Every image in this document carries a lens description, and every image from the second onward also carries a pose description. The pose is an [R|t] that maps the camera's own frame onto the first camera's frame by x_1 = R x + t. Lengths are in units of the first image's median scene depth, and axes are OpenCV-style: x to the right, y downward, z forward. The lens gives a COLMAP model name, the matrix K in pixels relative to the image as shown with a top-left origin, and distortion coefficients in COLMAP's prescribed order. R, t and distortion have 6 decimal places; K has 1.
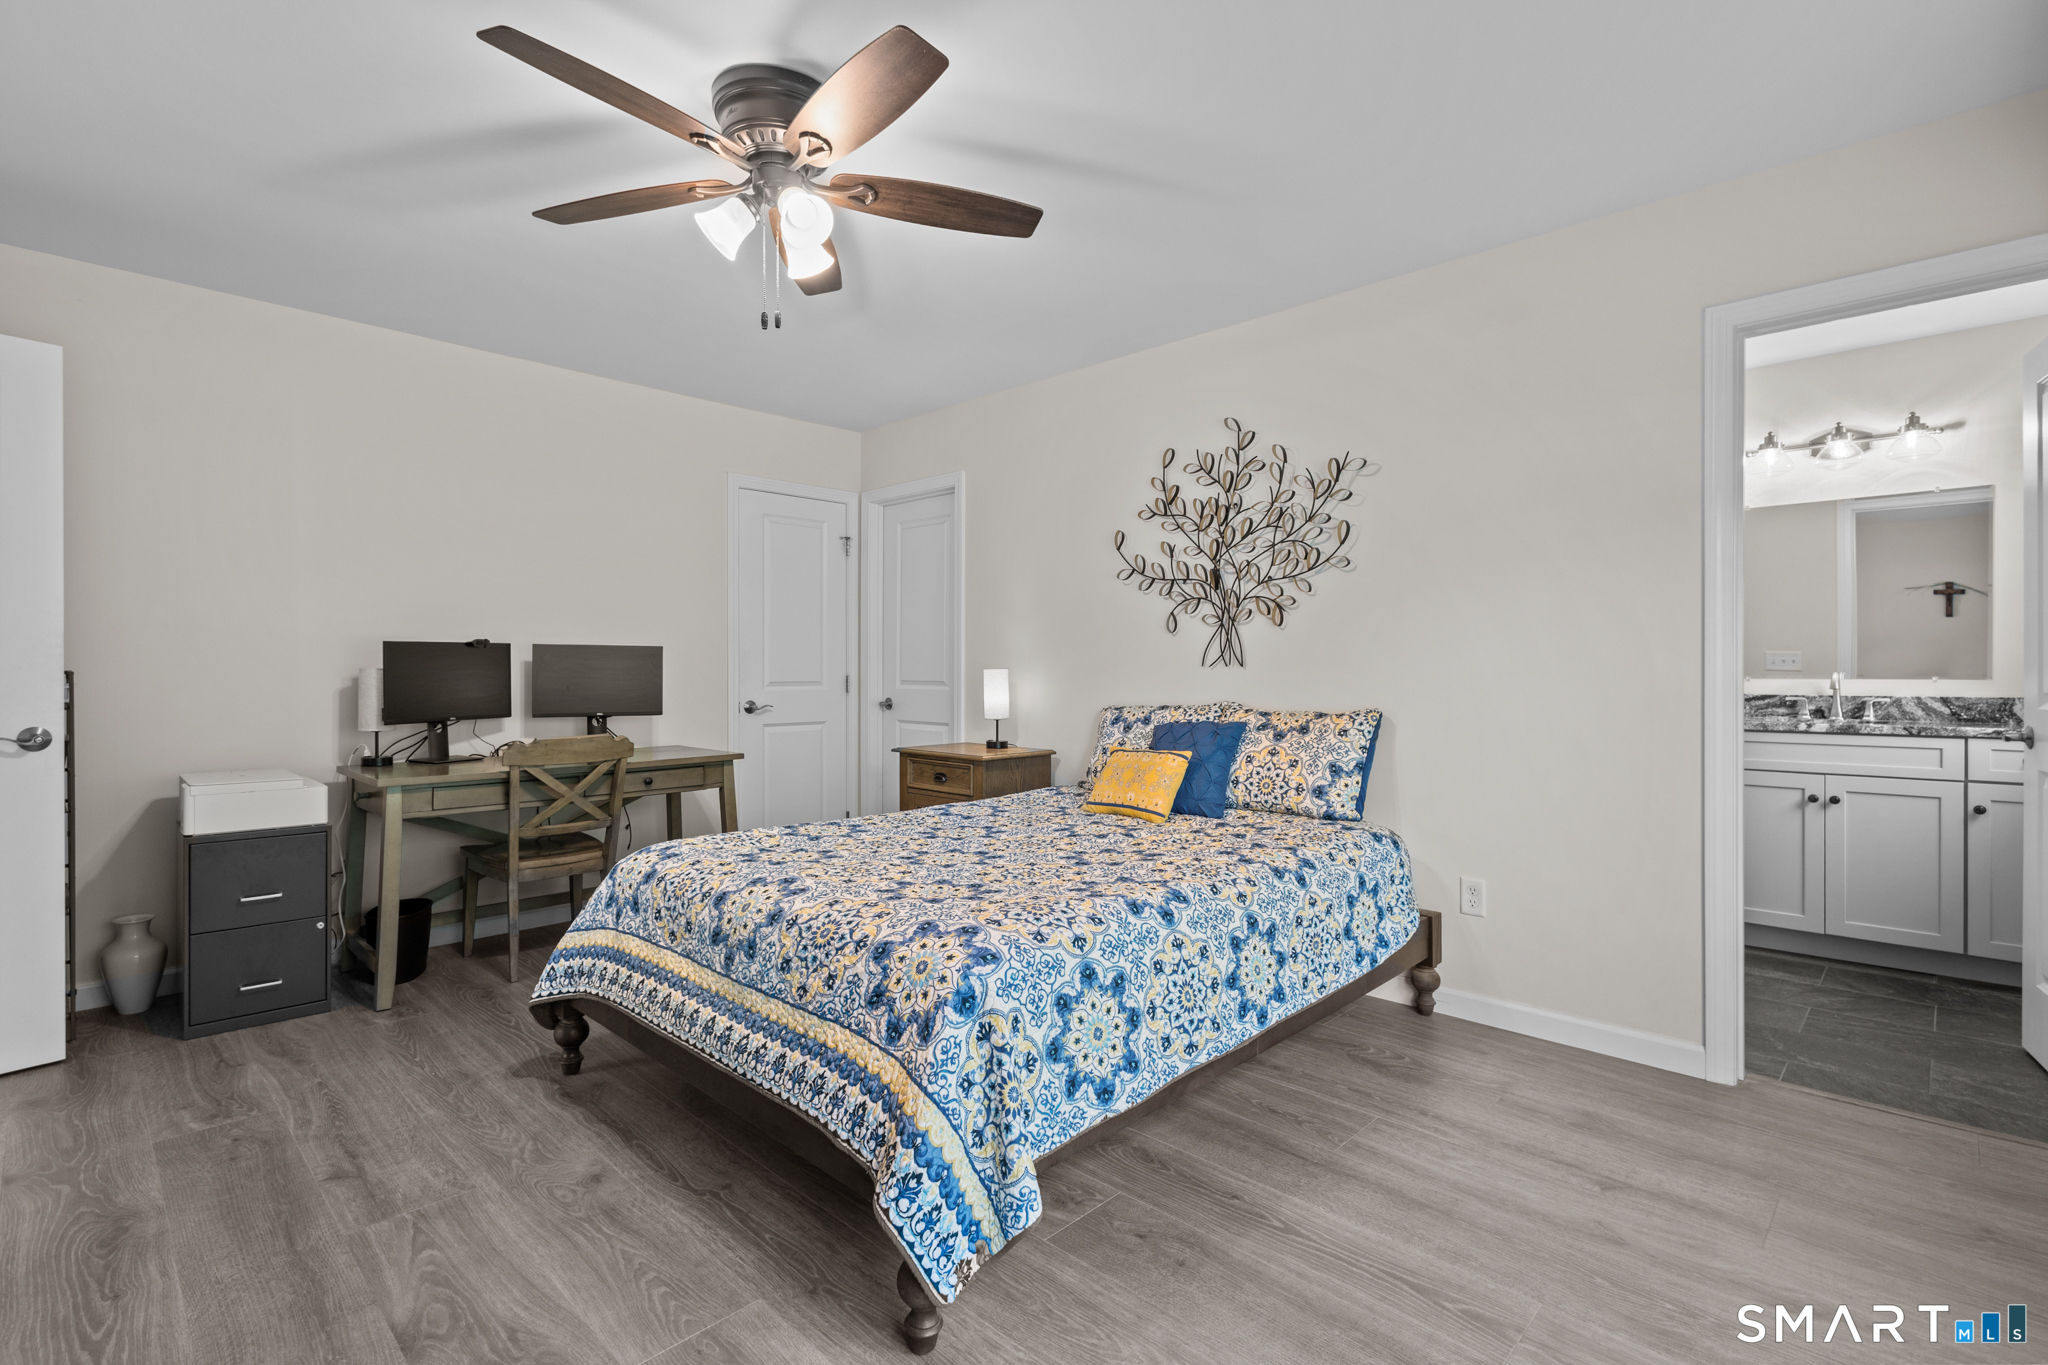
lens RADIAL K [[944.3, 0, 1032.0], [0, 944.3, 672.1], [0, 0, 1]] dist [0.009989, -0.003238]
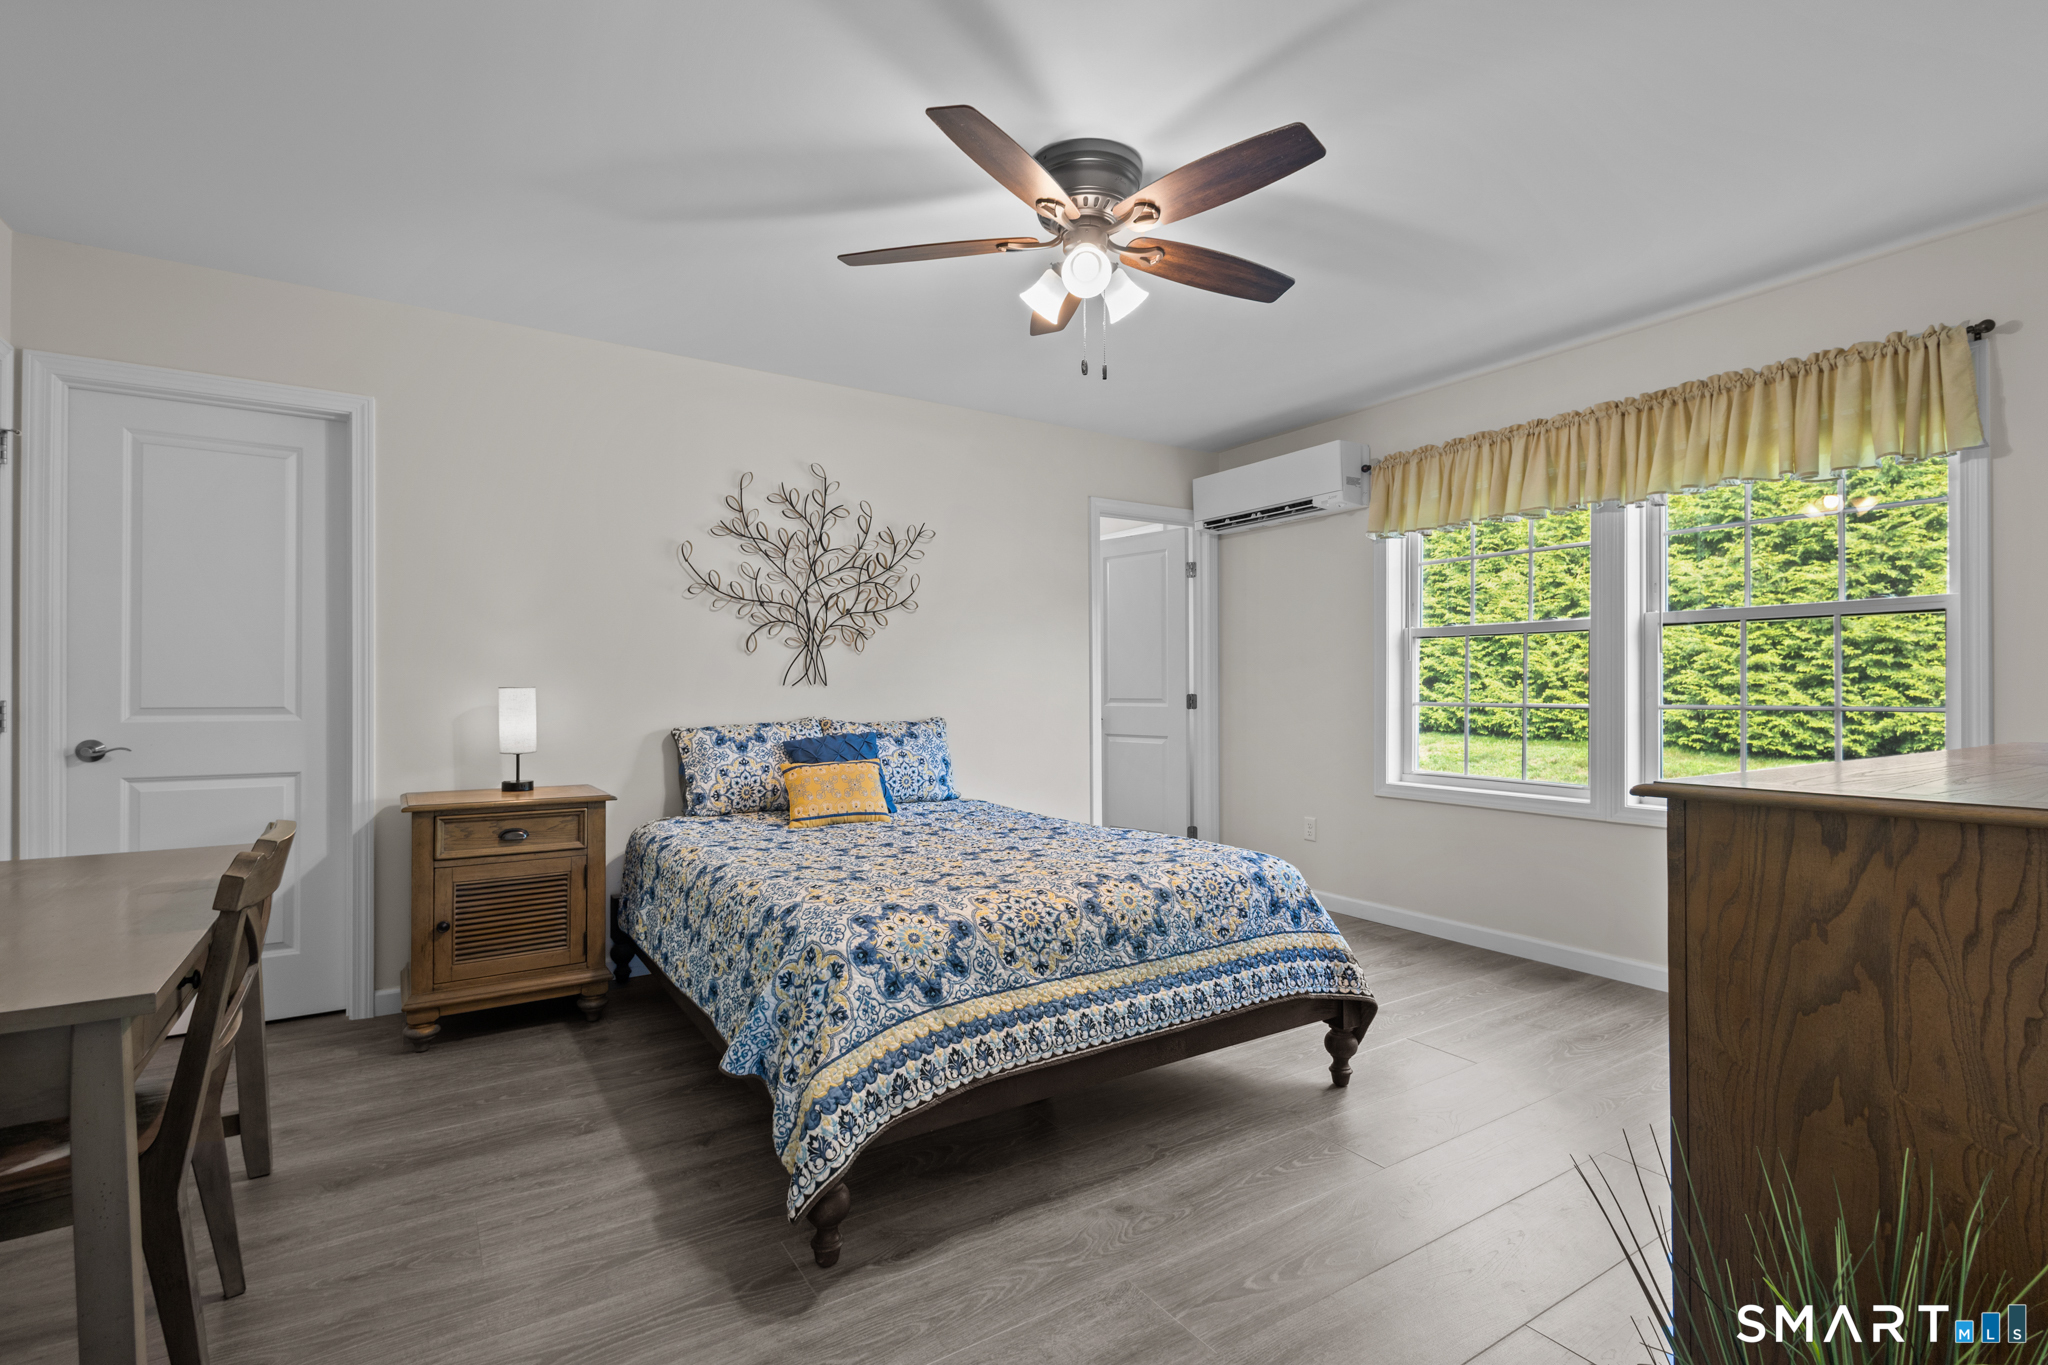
lens RADIAL K [[944.3, 0, 1021.9], [0, 944.3, 681.7], [0, 0, 1]] dist [0.009989, -0.003238]
pose [[0.225710, 0.006319, 0.974174, -1.254798], [0.003934, 0.999965, -0.007398, -0.001737], [-0.974187, 0.005502, 0.225677, 0.768299]]
